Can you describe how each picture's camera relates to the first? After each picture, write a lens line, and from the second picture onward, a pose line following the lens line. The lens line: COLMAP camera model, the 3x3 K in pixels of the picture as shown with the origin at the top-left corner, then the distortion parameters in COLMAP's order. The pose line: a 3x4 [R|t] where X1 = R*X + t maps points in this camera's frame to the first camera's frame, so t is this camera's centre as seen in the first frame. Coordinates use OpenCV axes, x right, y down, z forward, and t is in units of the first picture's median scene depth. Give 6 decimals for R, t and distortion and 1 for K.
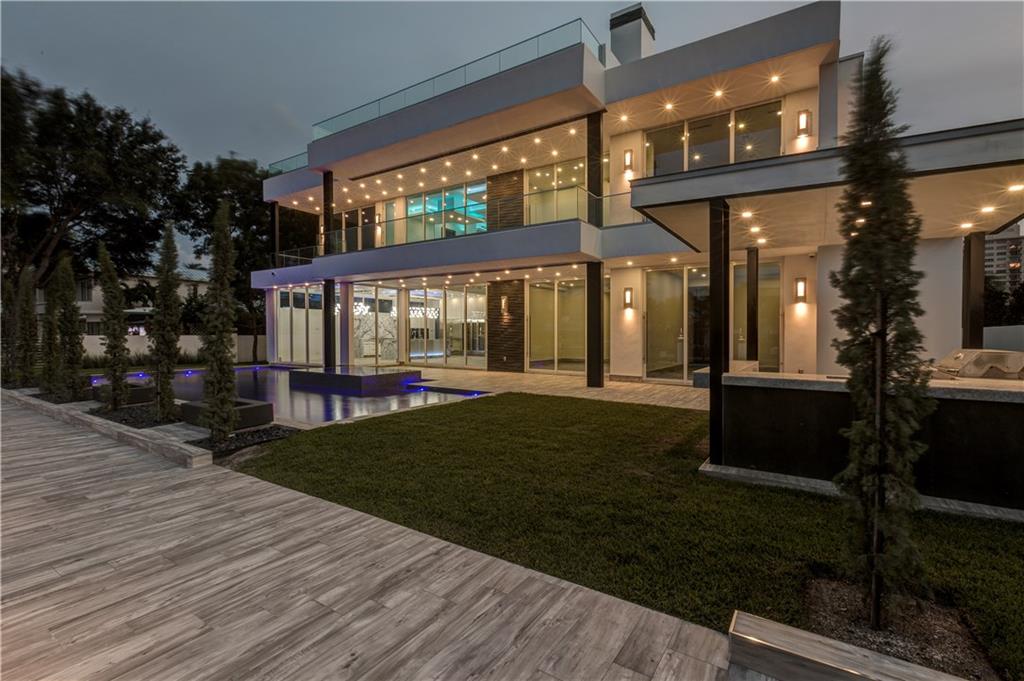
lens RADIAL K [[474.1, 0, 510.9], [0, 474.1, 335.2], [0, 0, 1]] dist [0.002319, 0.000388]
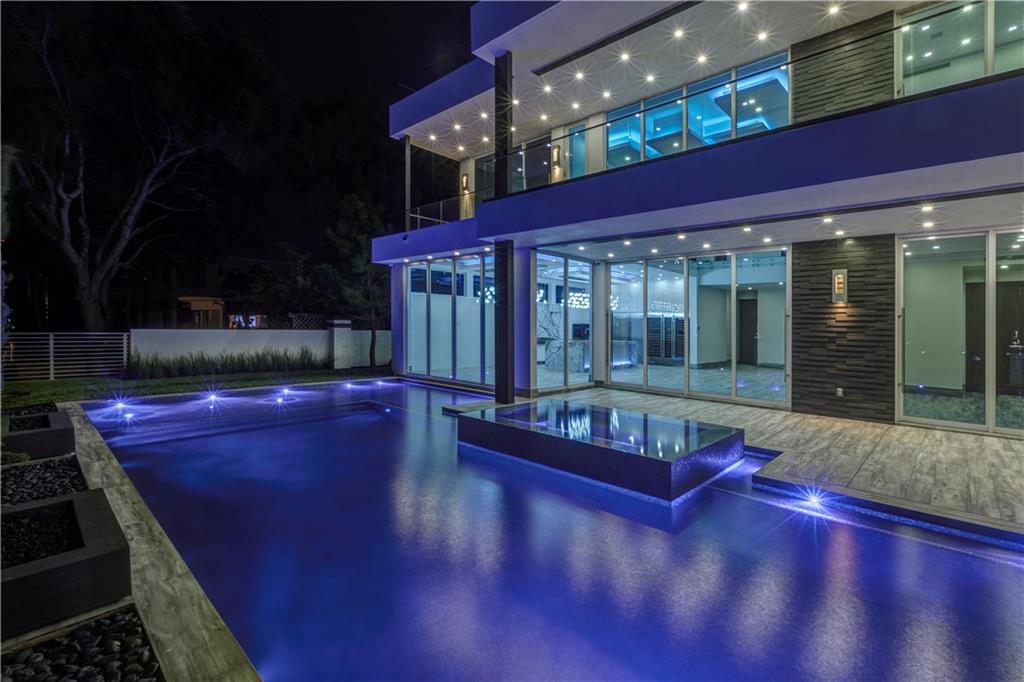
lens RADIAL K [[464.6, 0, 515.1], [0, 464.6, 333.8], [0, 0, 1]] dist [0.015001, 0.000102]
pose [[0.984585, 0.020731, -0.173673, -0.268557], [-0.018393, 0.999717, 0.015061, -0.013618], [0.173936, -0.011634, 0.984688, 0.442944]]
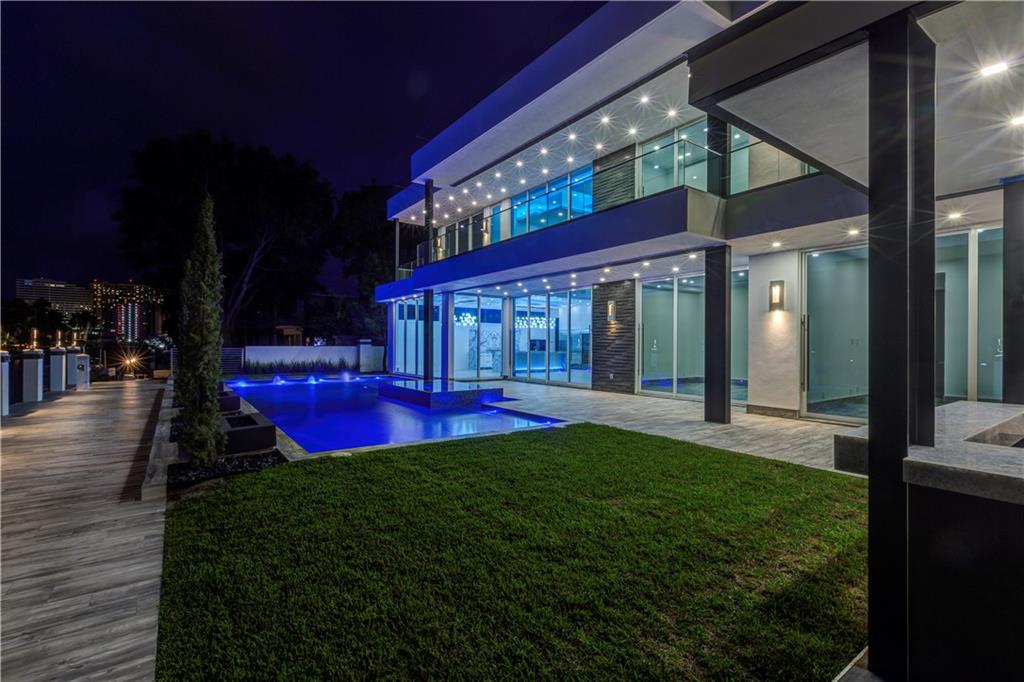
lens RADIAL K [[457.0, 0, 489.2], [0, 457.0, 343.7], [0, 0, 1]] dist [-0.000266, -0.000156]
pose [[0.922619, 0.001172, -0.385711, 0.096816], [-0.002973, 0.999987, -0.004073, -0.003405], [0.385701, 0.004905, 0.922611, 0.181902]]
